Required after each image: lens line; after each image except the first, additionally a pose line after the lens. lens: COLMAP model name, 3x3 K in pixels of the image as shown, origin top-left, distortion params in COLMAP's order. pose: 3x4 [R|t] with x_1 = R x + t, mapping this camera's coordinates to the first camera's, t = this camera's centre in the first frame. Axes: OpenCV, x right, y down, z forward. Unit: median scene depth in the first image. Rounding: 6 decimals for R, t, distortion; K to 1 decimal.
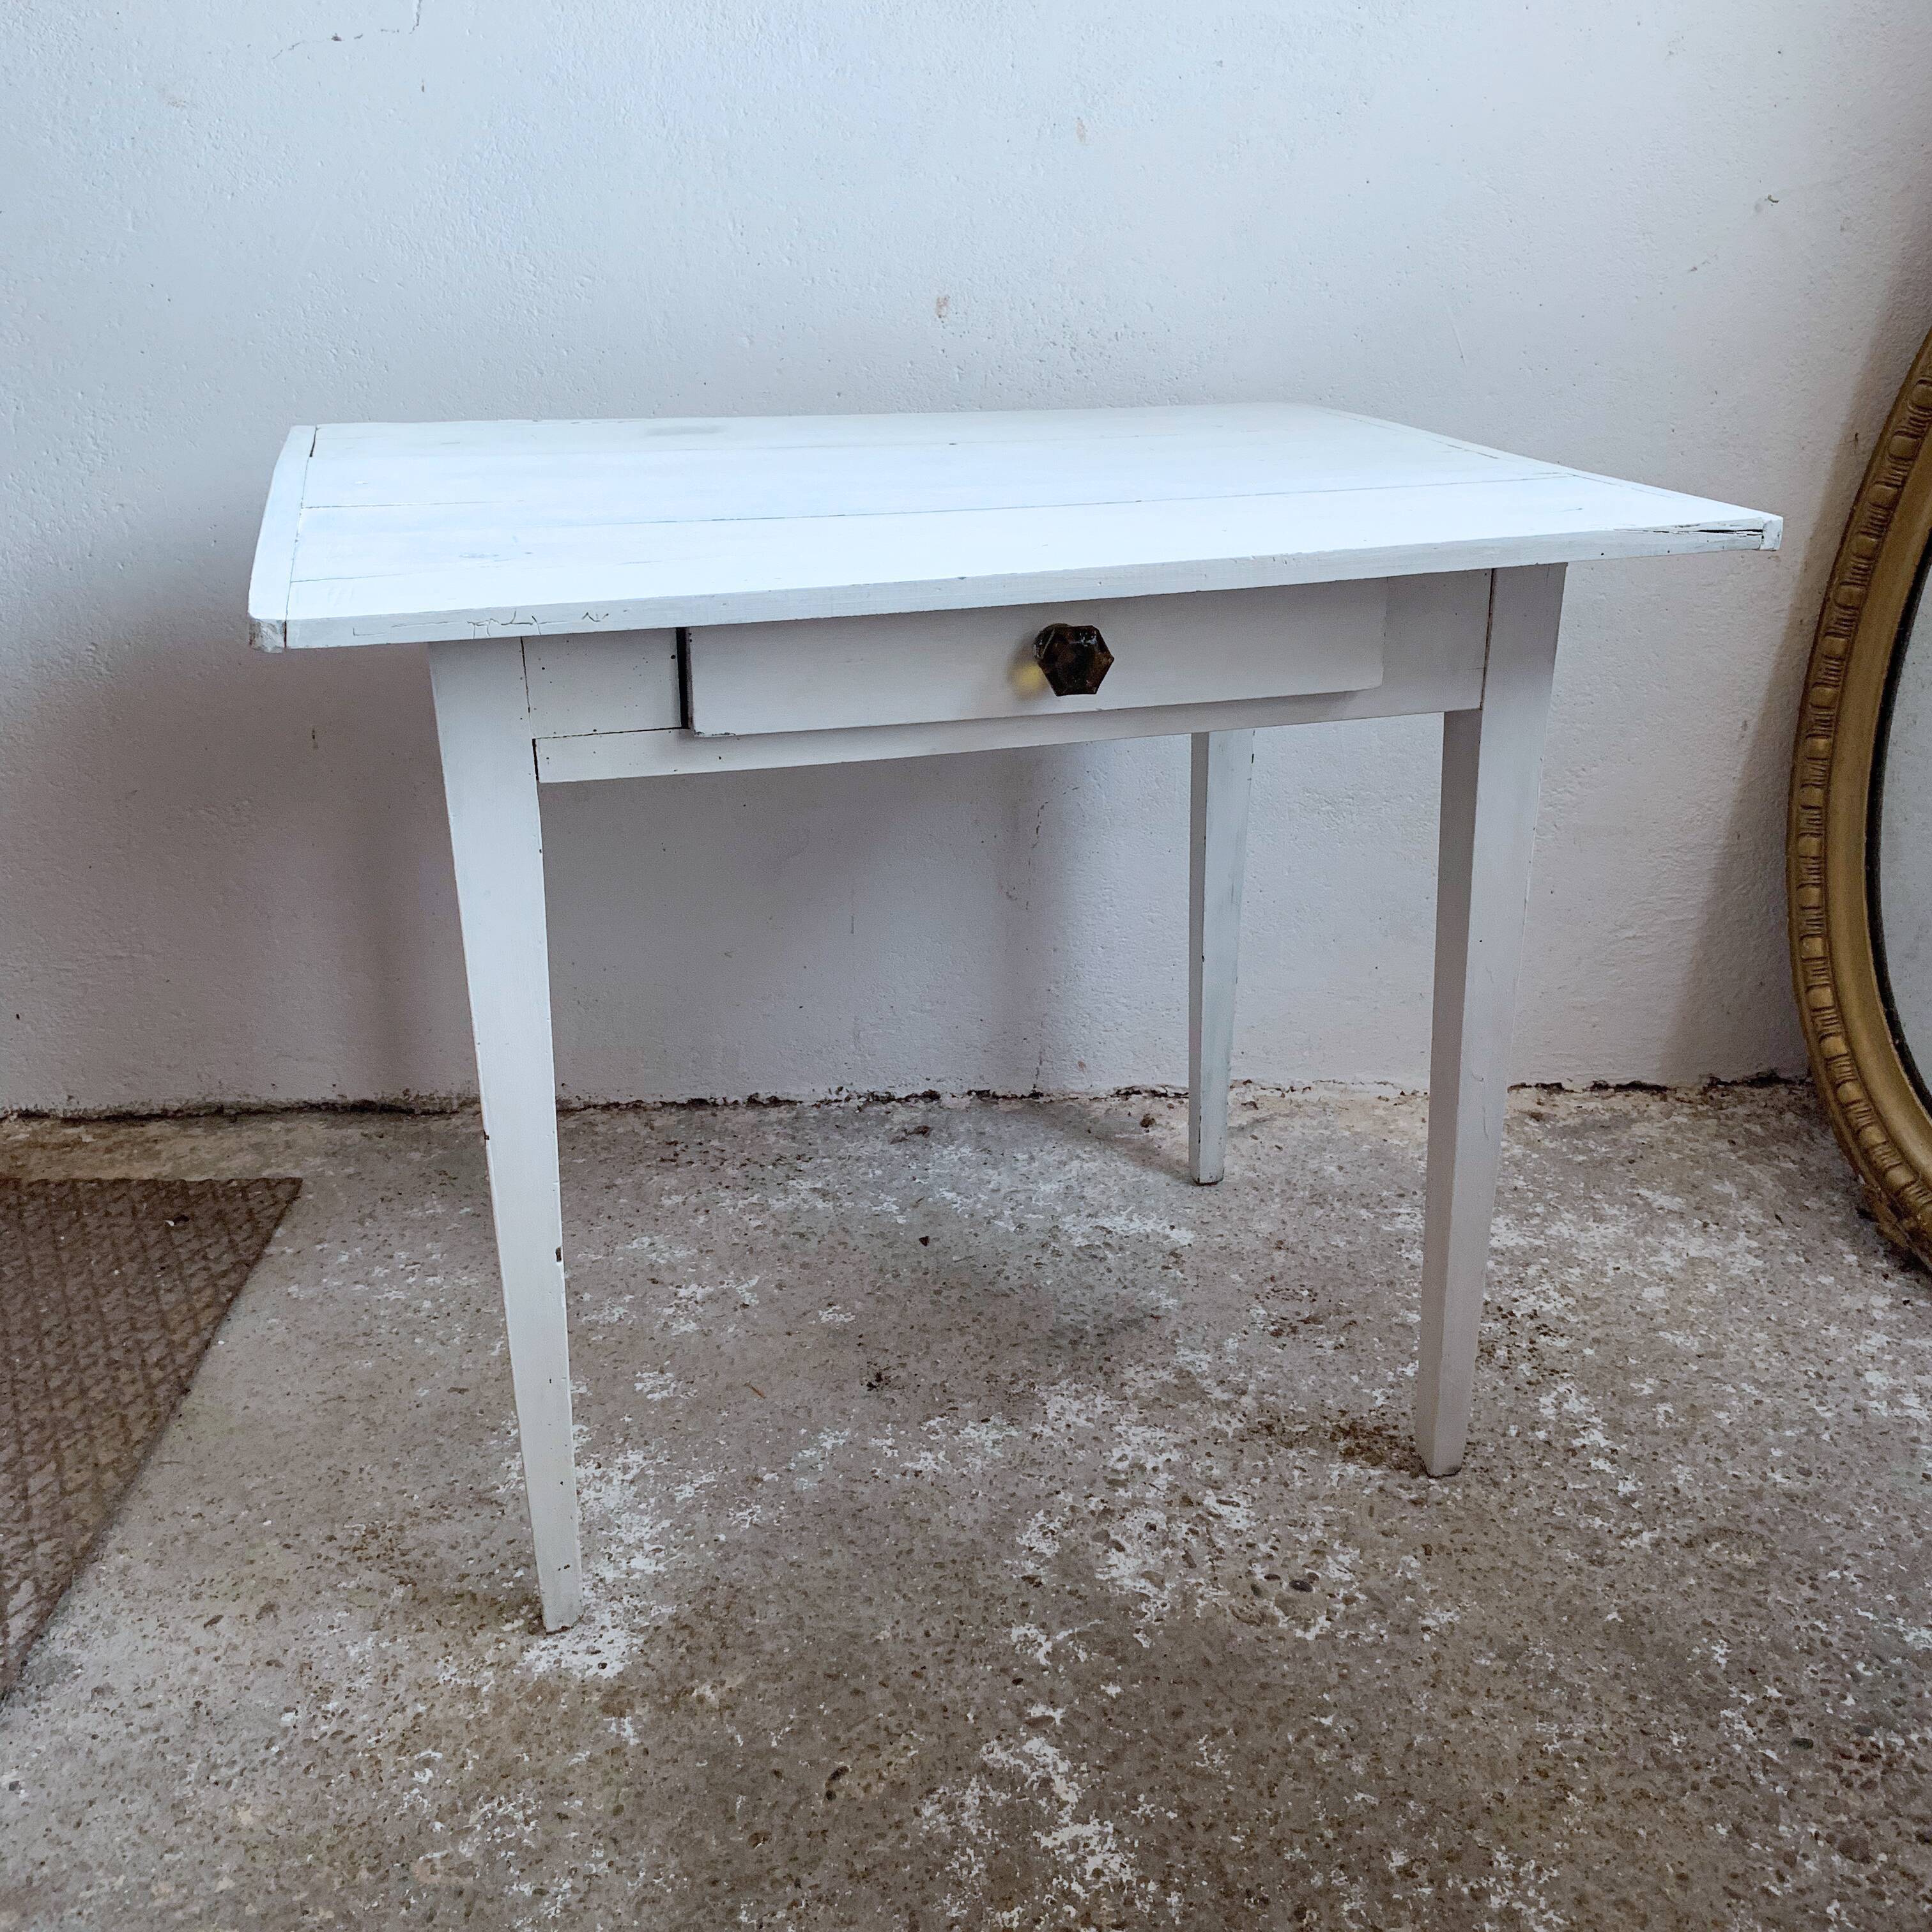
lens RADIAL K [[1968.1, 0, 958.2], [0, 1968.1, 804.6], [0, 0, 1]] dist [-0.013525, 0.030012]
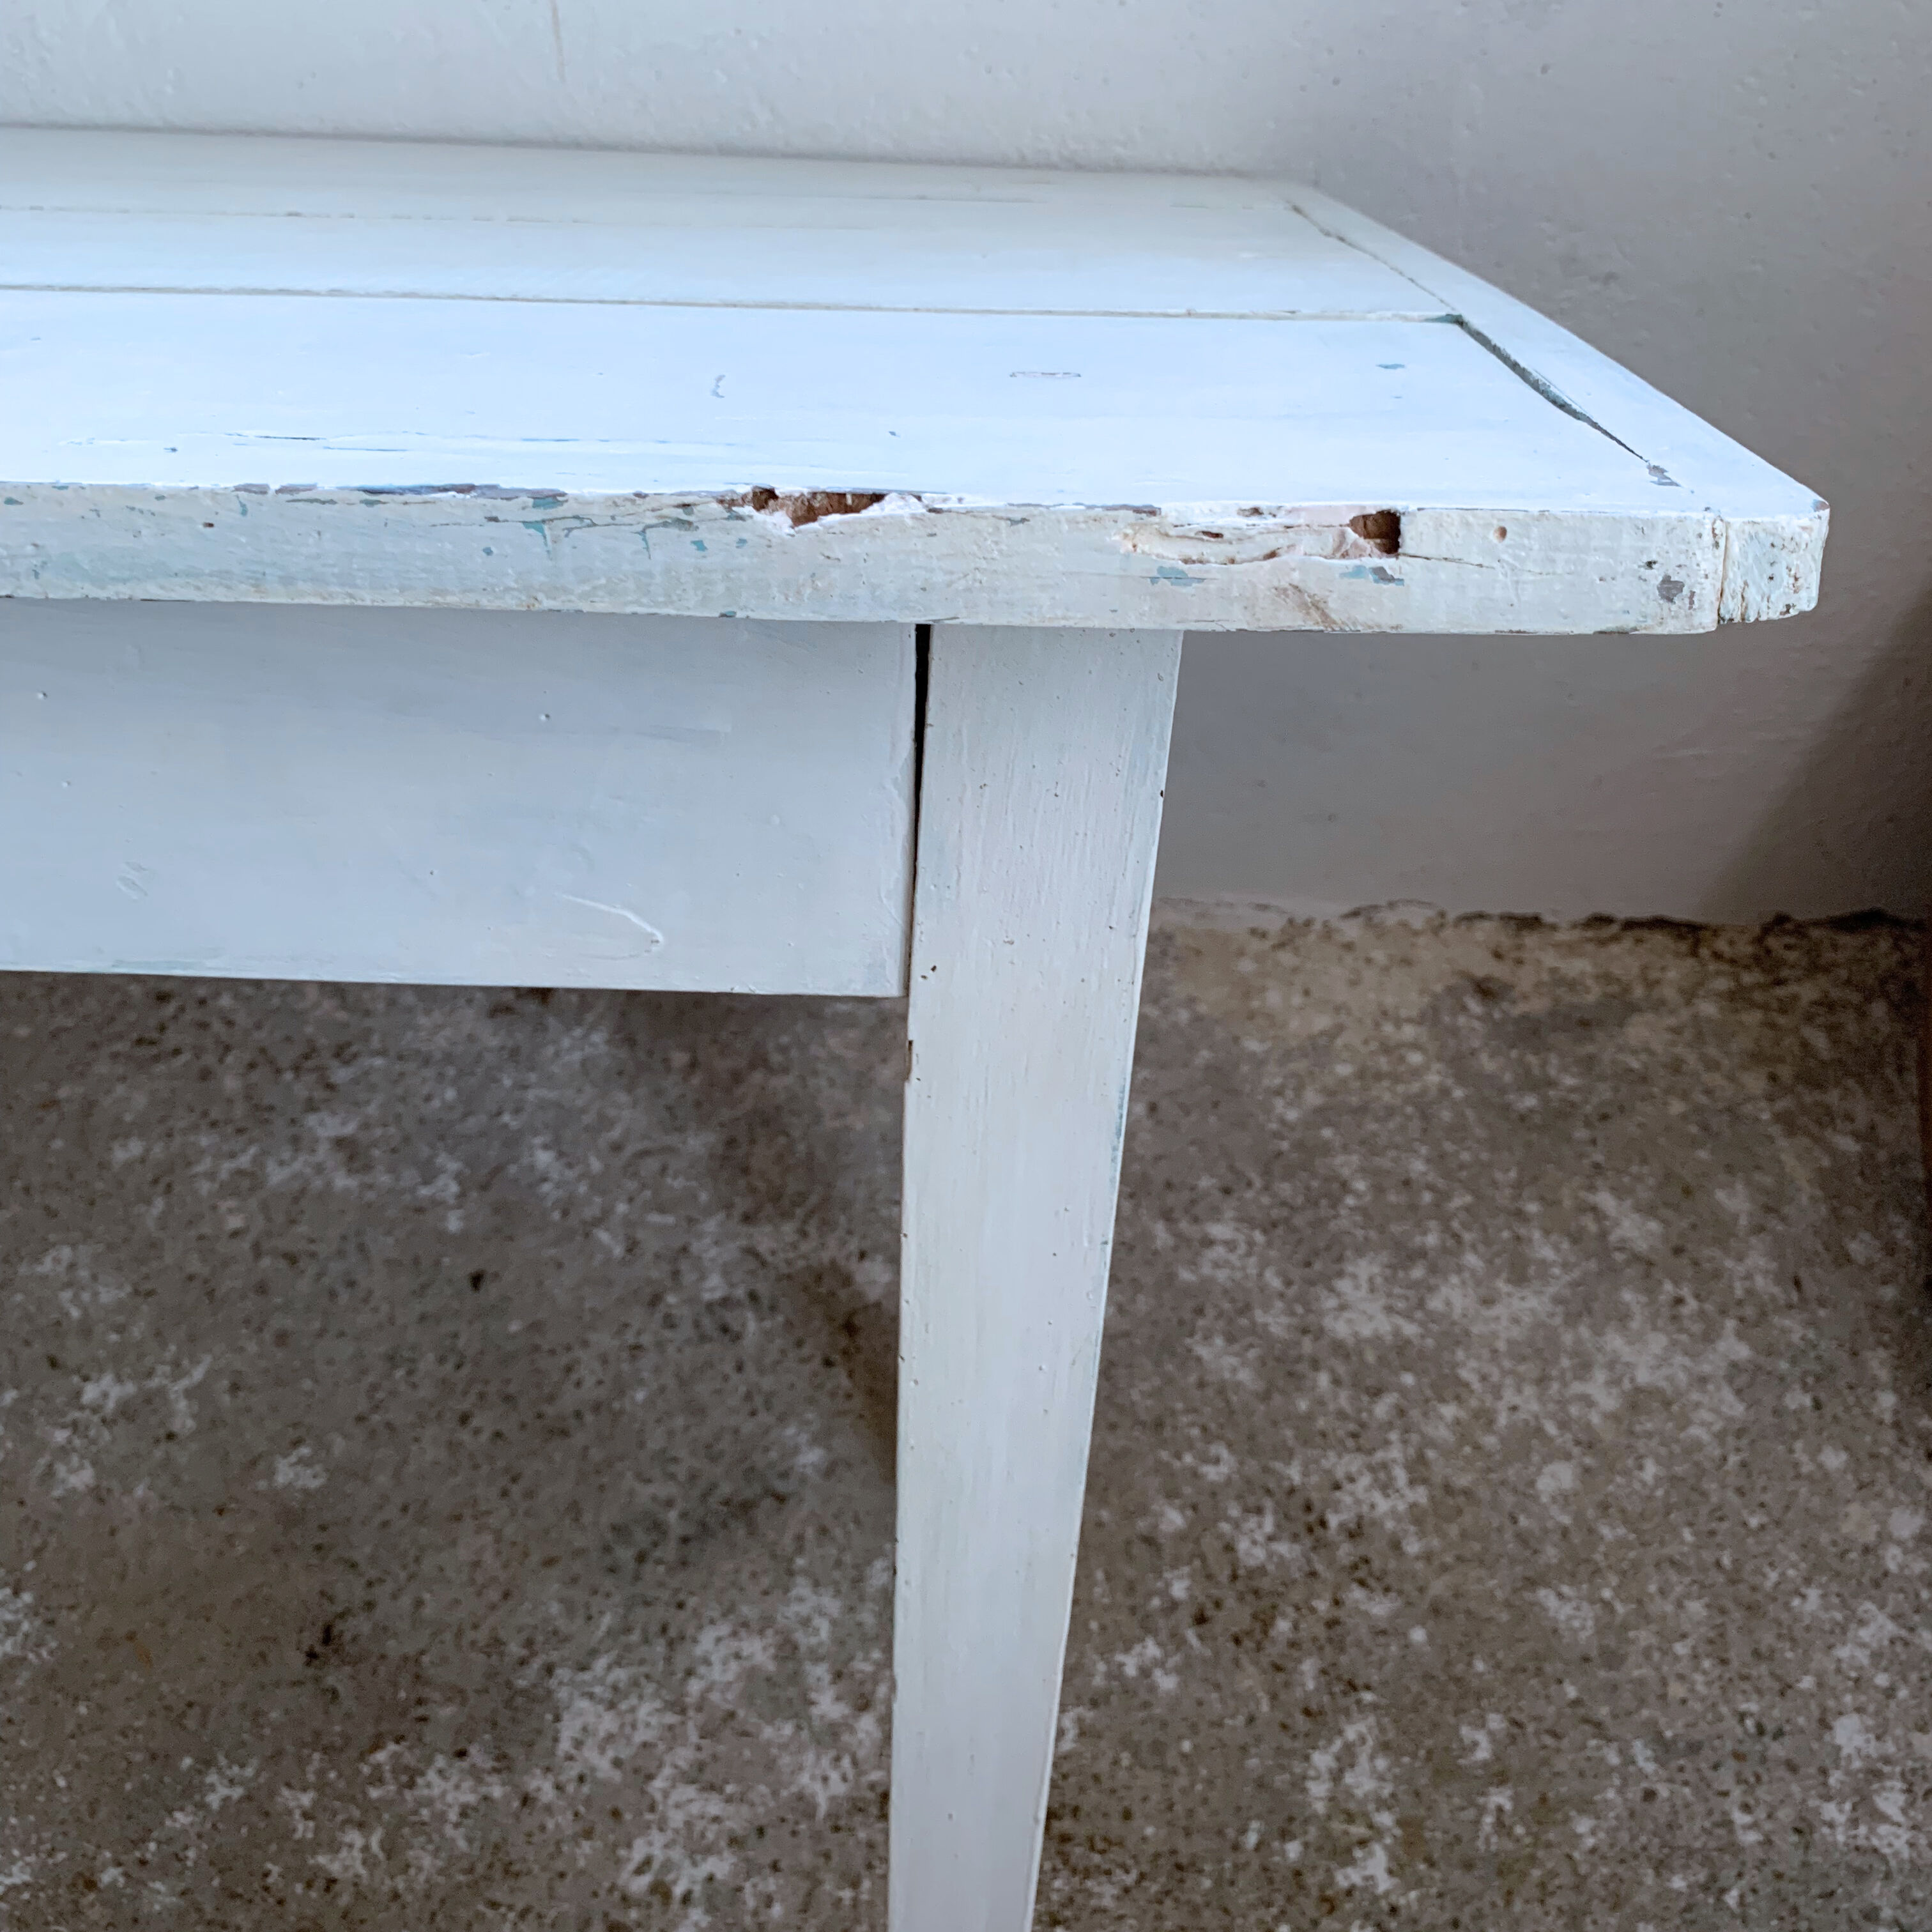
lens RADIAL K [[1851.5, 0, 958.8], [0, 1851.5, 960.2], [0, 0, 1]] dist [-0.014722, 0.022403]
pose [[0.997619, 0.055270, -0.041253, 0.201981], [-0.020330, 0.807239, 0.589875, -0.289263], [0.065903, -0.587631, 0.806440, 0.696544]]
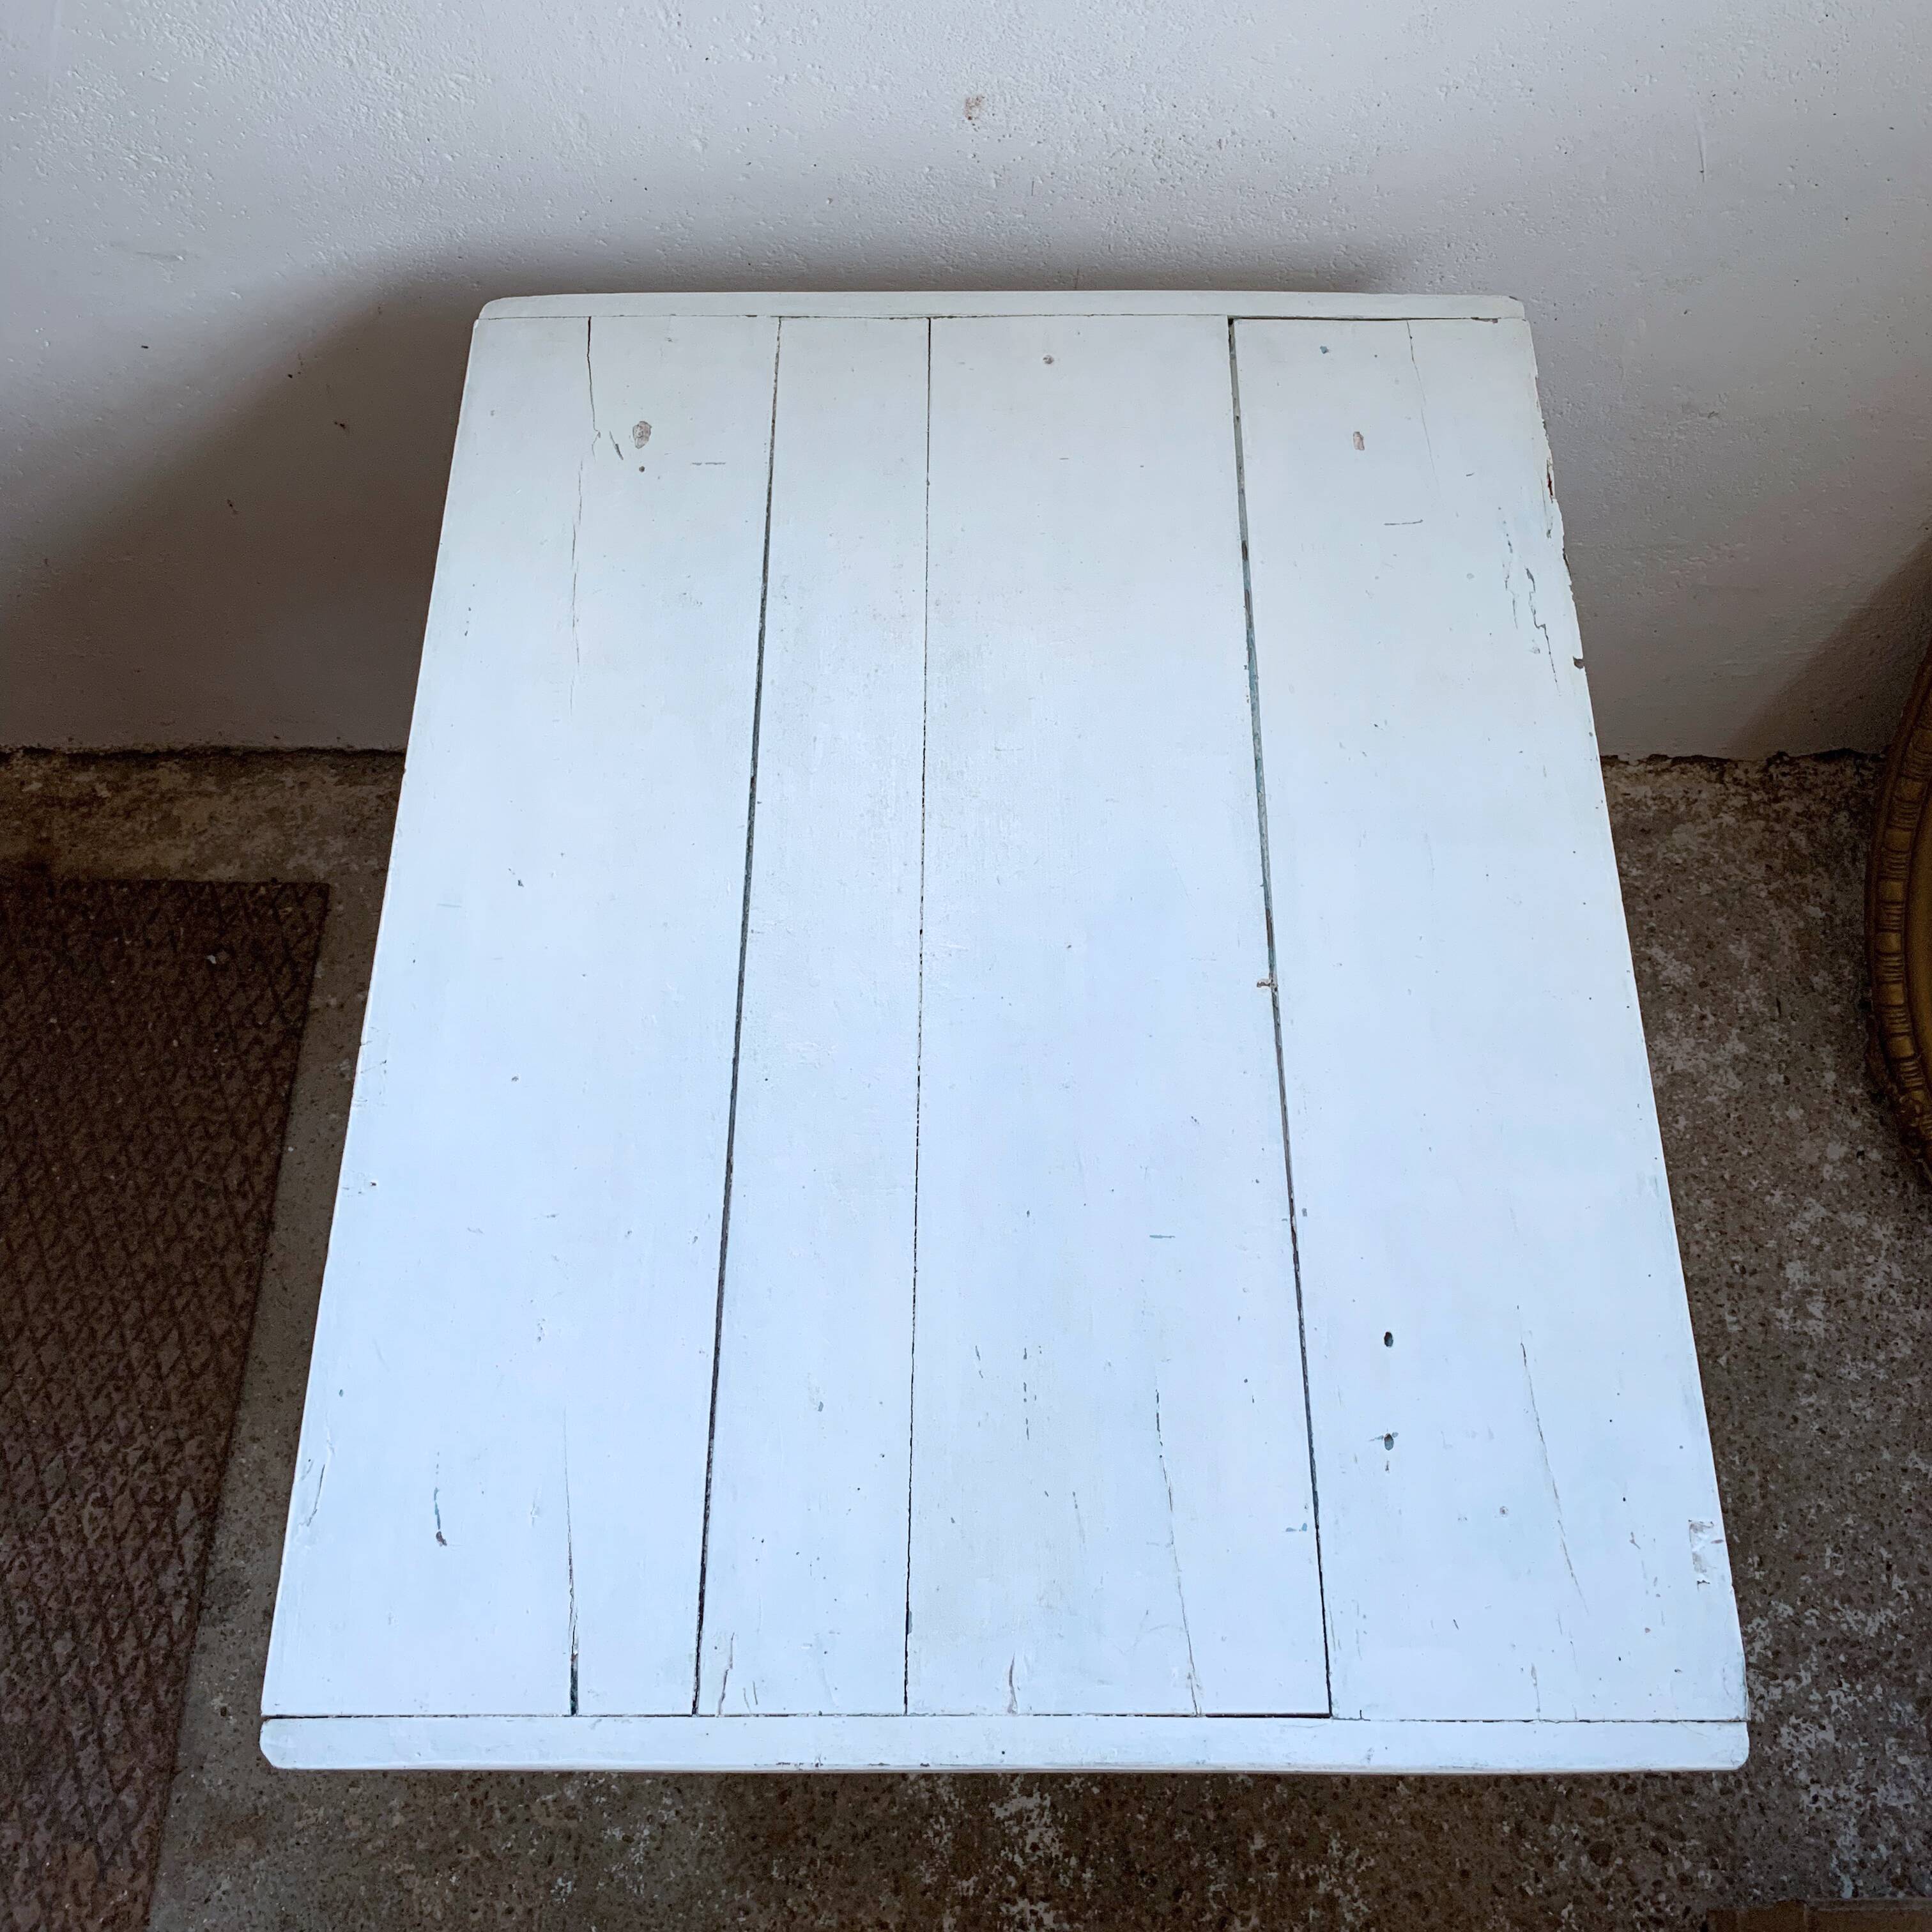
lens RADIAL K [[1958.7, 0, 971.3], [0, 1958.7, 876.9], [0, 0, 1]] dist [0.021876, -0.050139]
pose [[0.999042, 0.040737, -0.015960, 0.016615], [-0.017968, 0.714619, 0.699283, -0.680329], [0.039892, -0.698326, 0.714667, 0.381884]]
